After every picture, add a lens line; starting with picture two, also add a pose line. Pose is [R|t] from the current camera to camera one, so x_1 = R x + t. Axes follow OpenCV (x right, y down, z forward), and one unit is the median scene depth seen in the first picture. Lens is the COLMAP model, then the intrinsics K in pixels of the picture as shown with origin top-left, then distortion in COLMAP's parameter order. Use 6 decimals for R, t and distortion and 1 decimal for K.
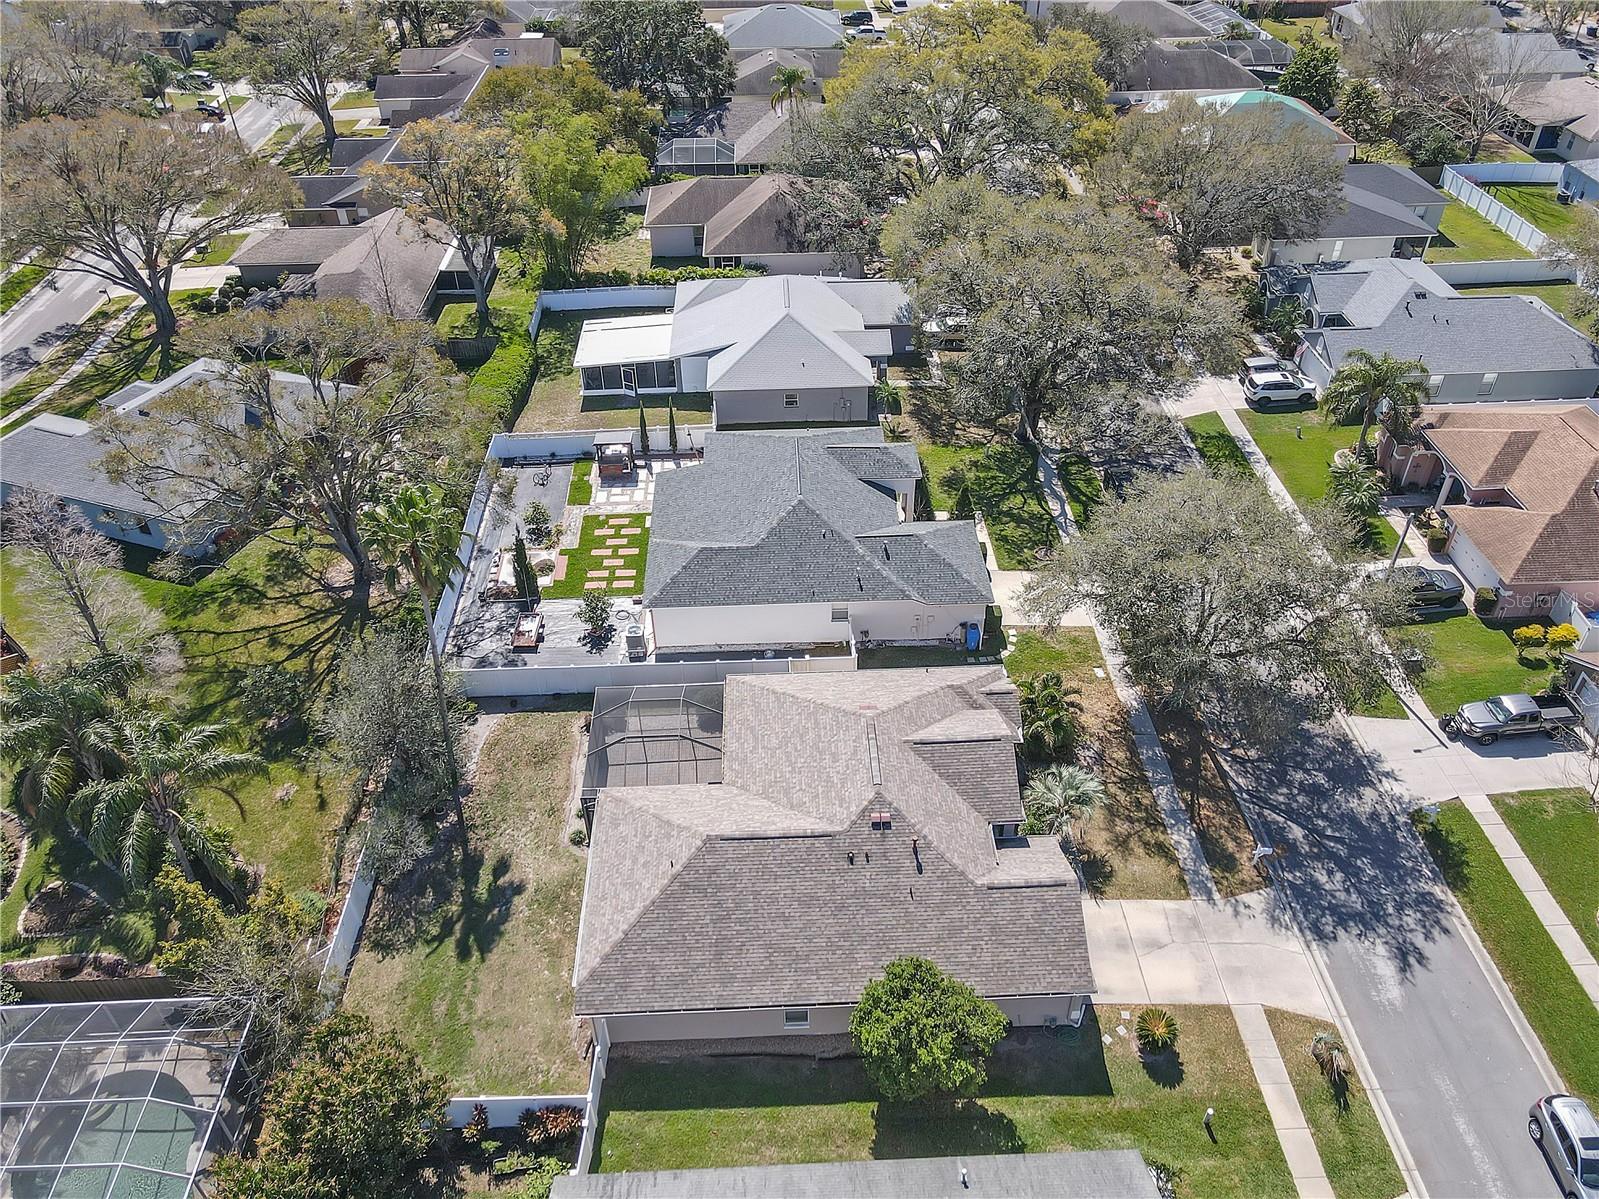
lens RADIAL K [[1199.5, 0, 803.1], [0, 1199.5, 561.2], [0, 0, 1]] dist [-0.008128, 0.035391]
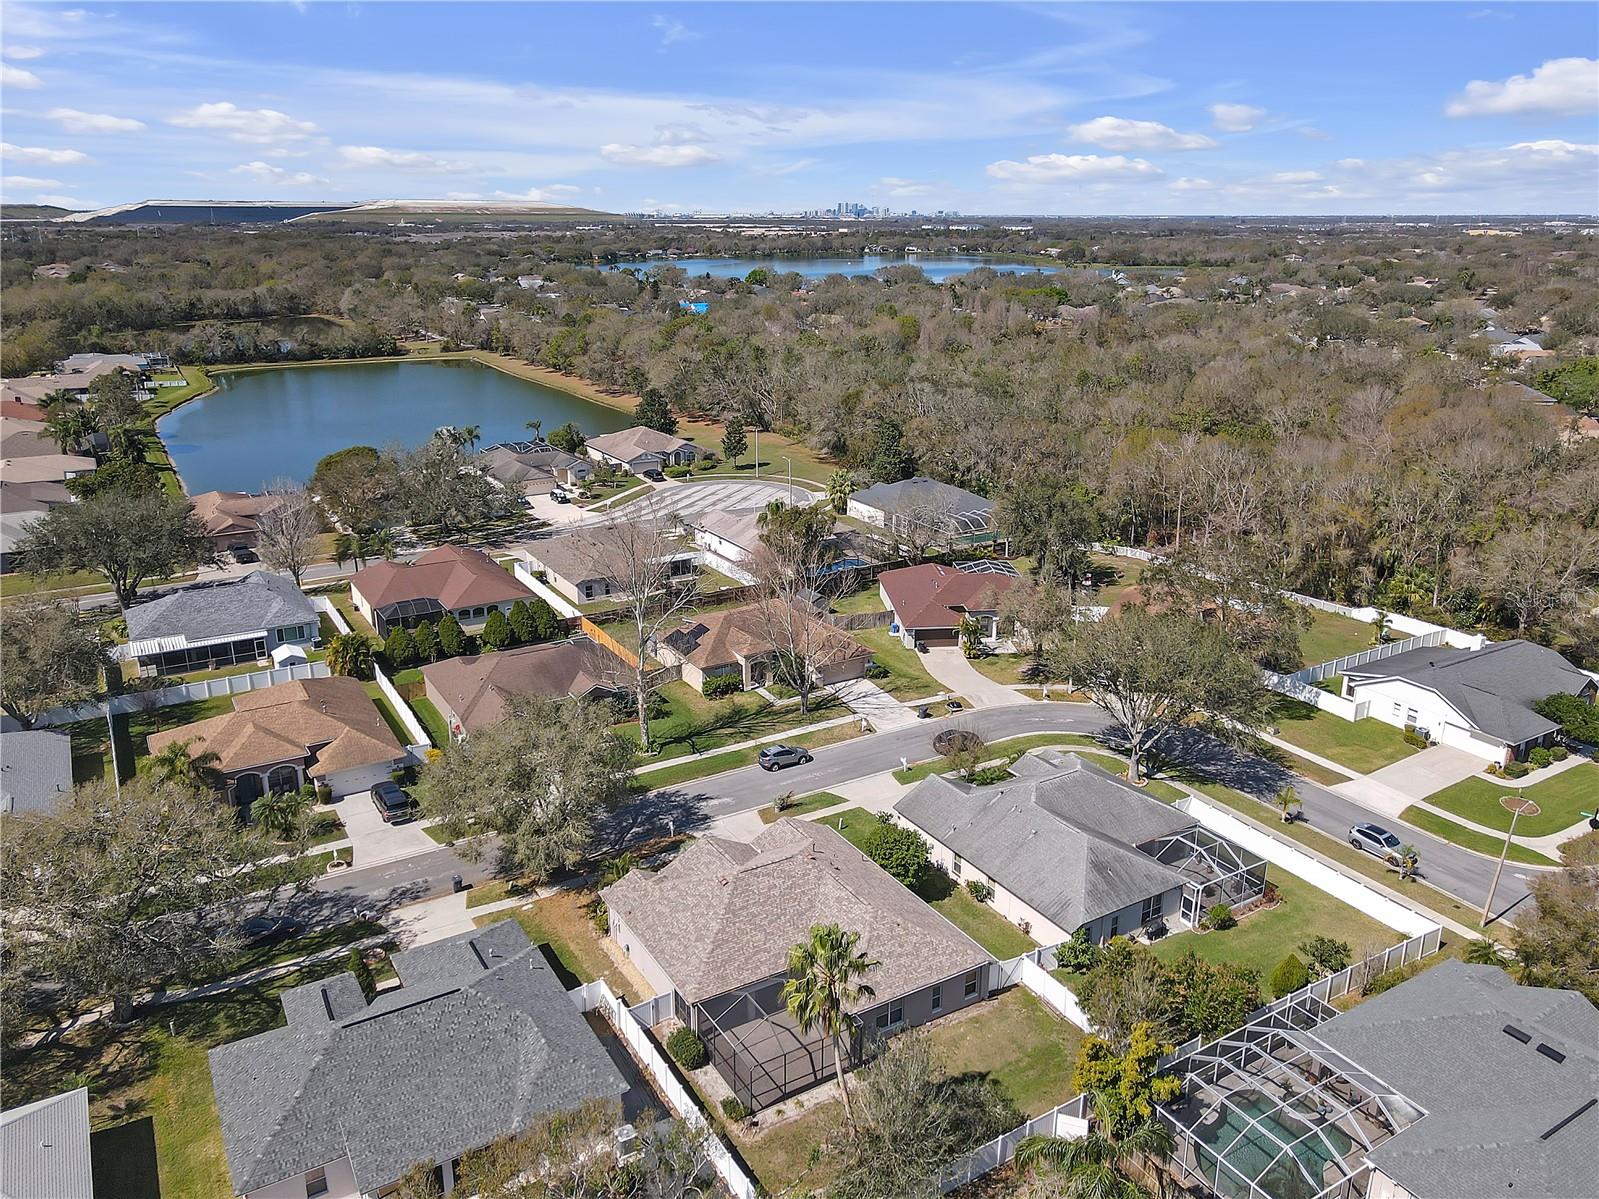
lens RADIAL K [[1199.5, 0, 803.1], [0, 1199.5, 561.2], [0, 0, 1]] dist [-0.008128, 0.035391]
pose [[-0.482669, -0.236477, 0.843273, -1.156462], [0.523855, 0.693669, 0.494367, -0.834503], [-0.701859, 0.680369, -0.210933, 1.027950]]
